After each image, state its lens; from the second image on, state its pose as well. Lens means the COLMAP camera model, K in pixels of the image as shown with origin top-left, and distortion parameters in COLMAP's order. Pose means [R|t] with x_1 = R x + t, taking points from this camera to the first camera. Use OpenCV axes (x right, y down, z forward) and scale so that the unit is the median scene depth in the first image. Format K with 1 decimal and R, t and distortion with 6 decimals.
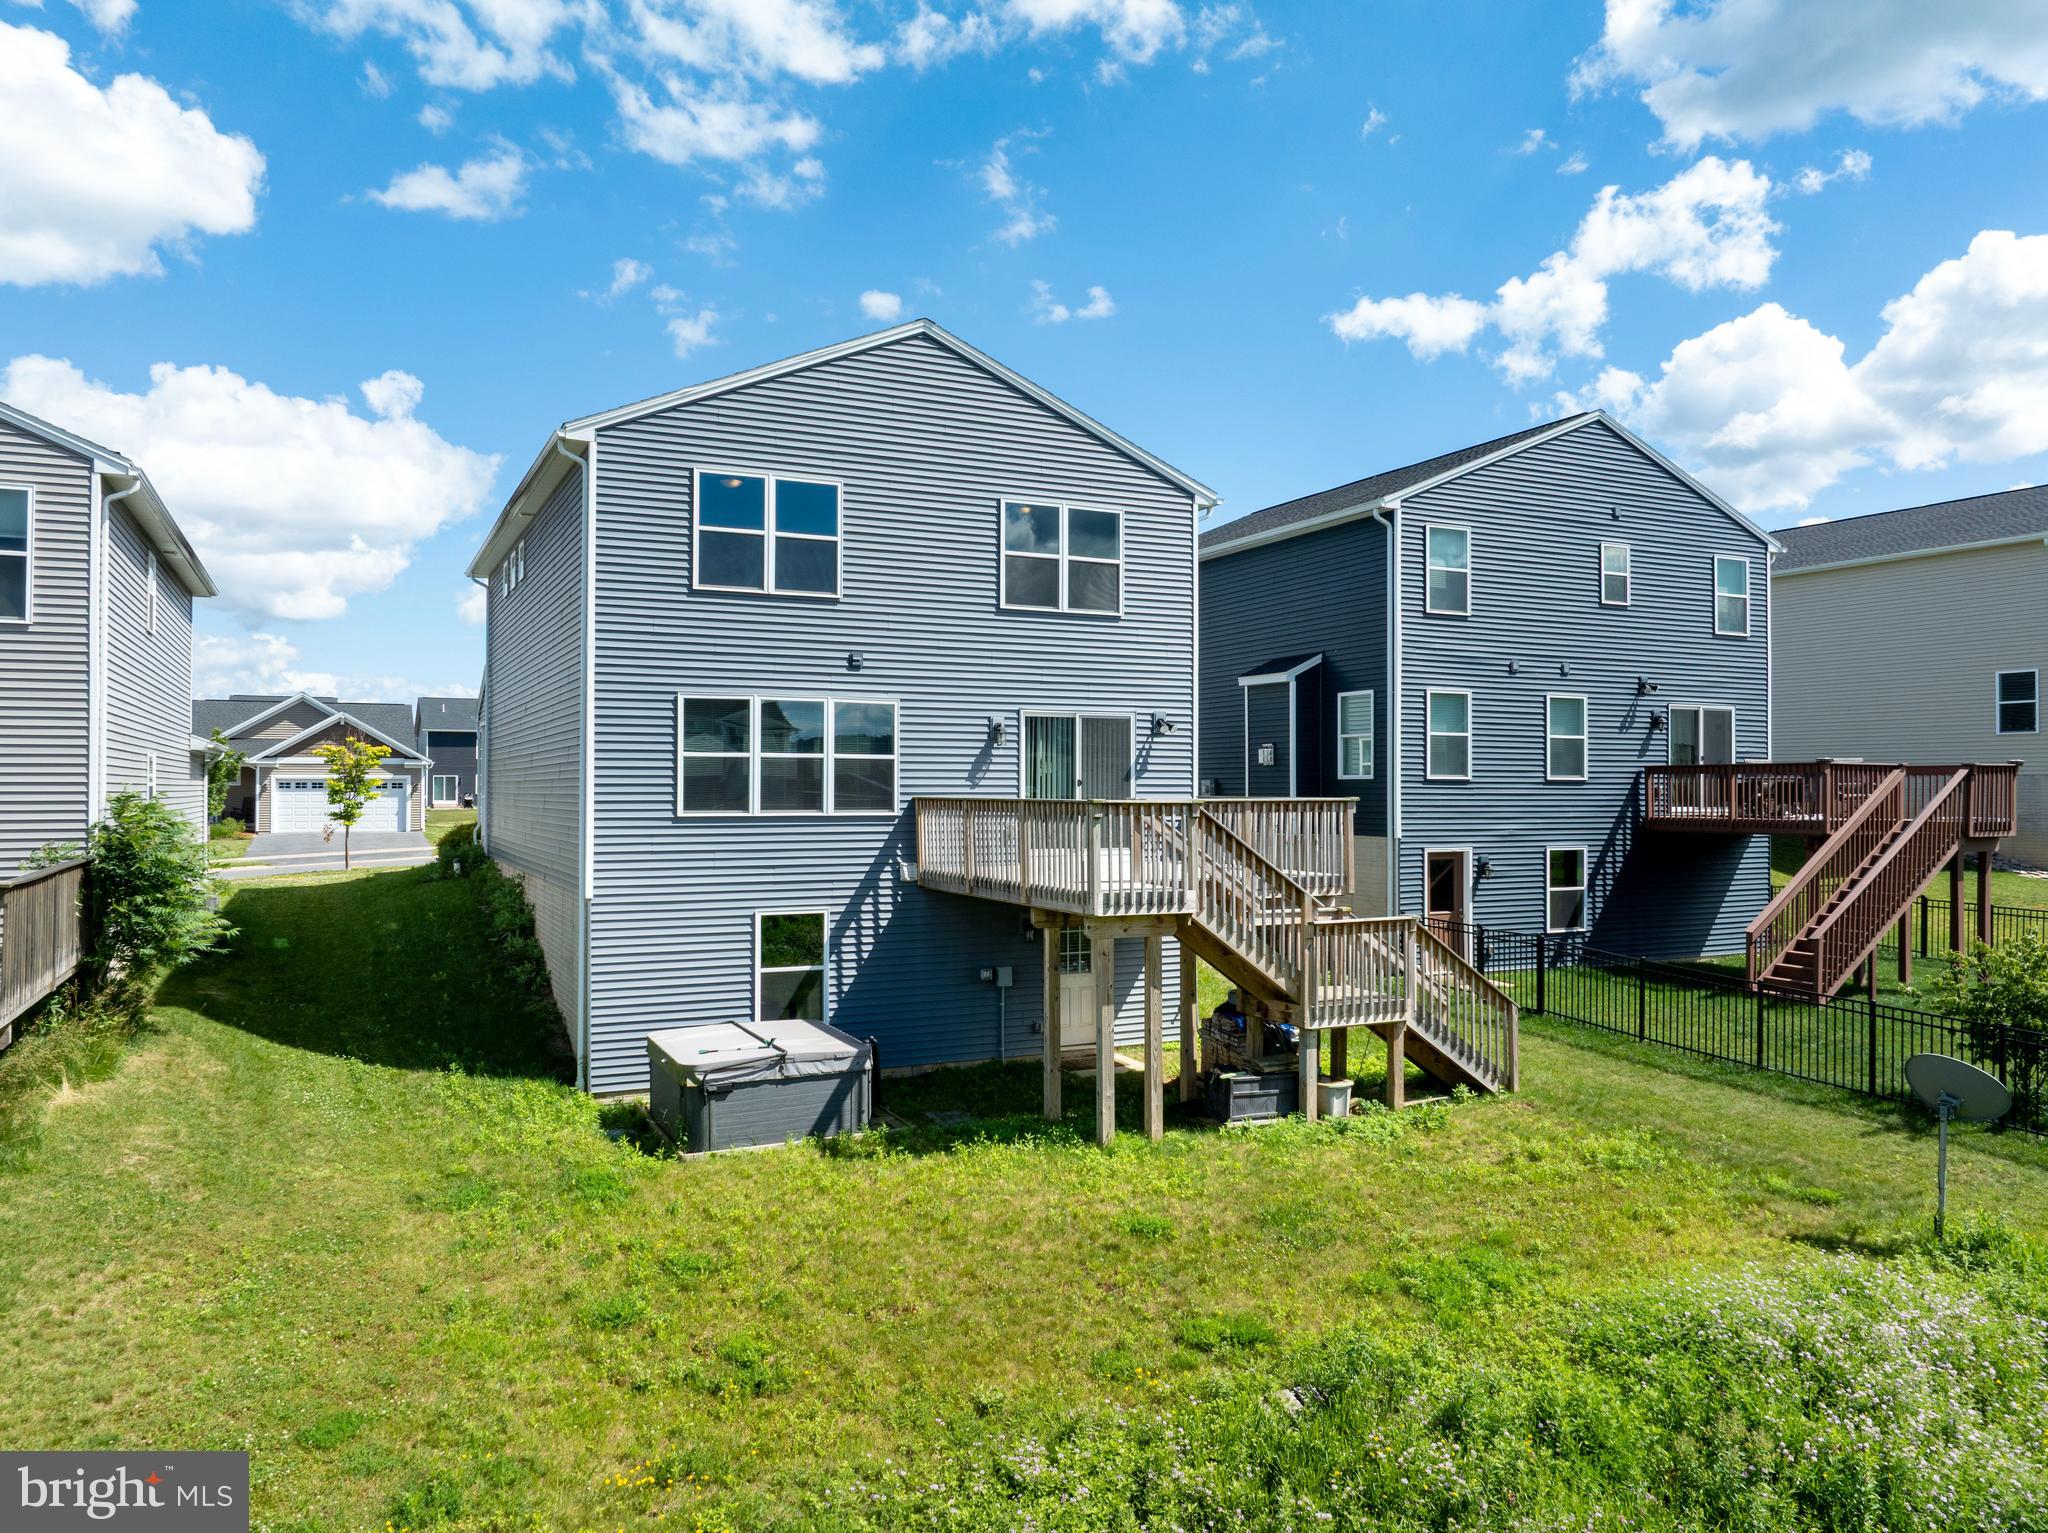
lens RADIAL K [[1432.6, 0, 1032.1], [0, 1432.6, 765.6], [0, 0, 1]] dist [-0.030496, -0.014107]
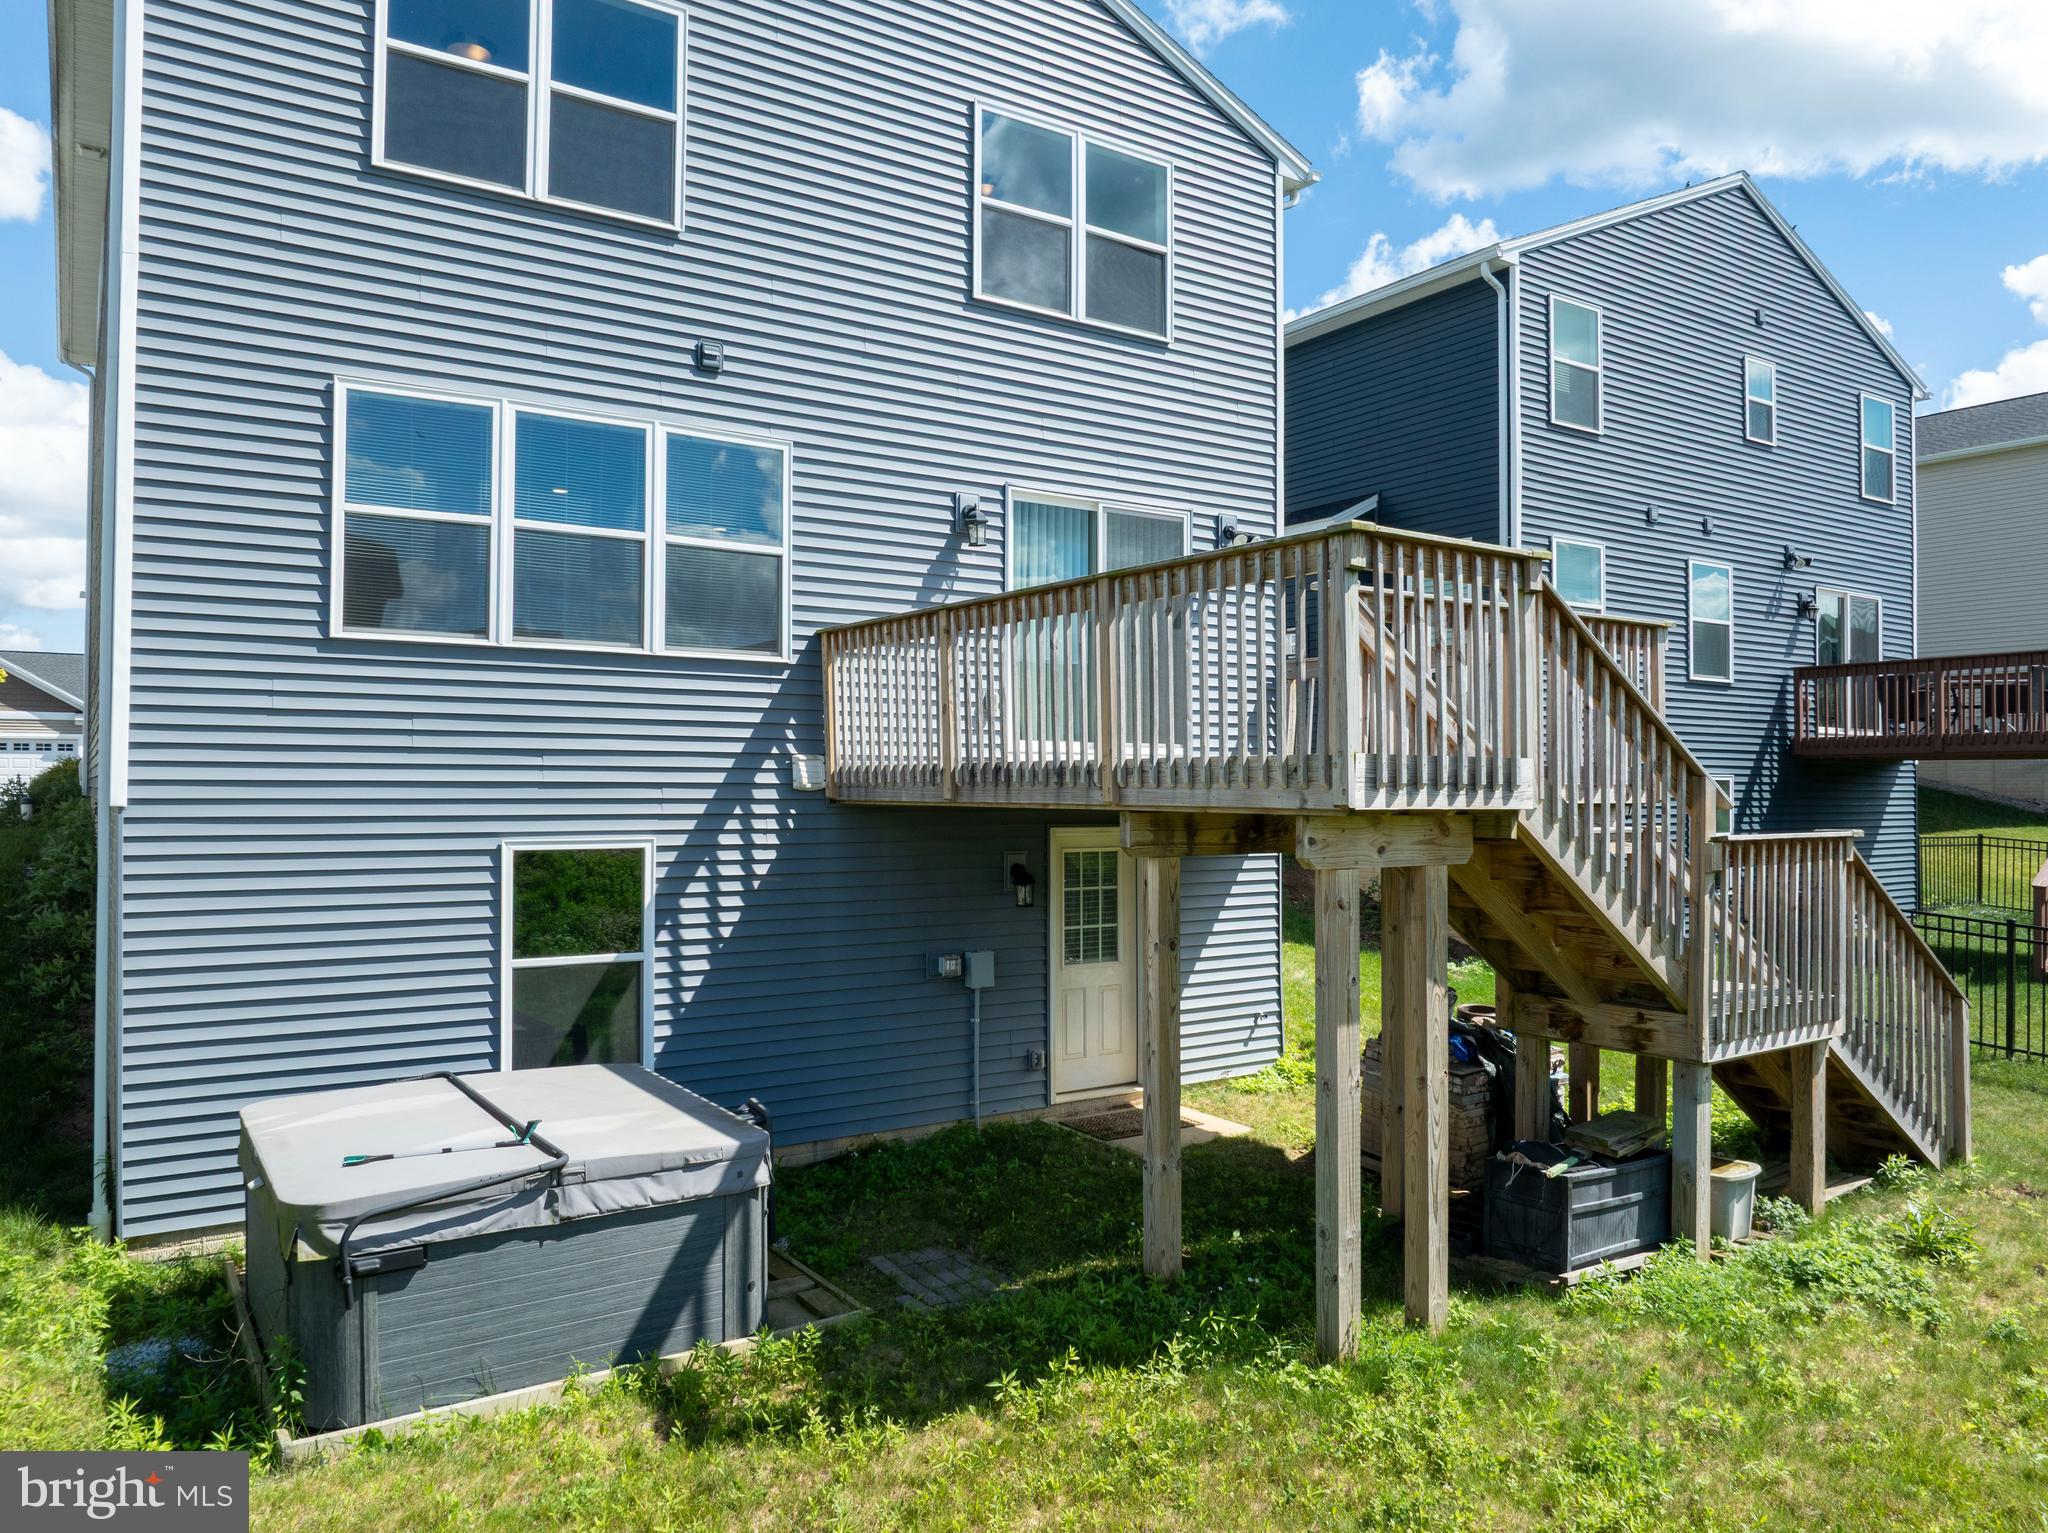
lens RADIAL K [[1432.6, 0, 1029.9], [0, 1432.6, 763.3], [0, 0, 1]] dist [-0.030496, -0.014107]
pose [[0.990176, 0.002956, 0.139799, -0.083119], [-0.002613, 0.999993, -0.002632, 0.075587], [-0.139805, 0.002241, 0.990176, 0.492402]]
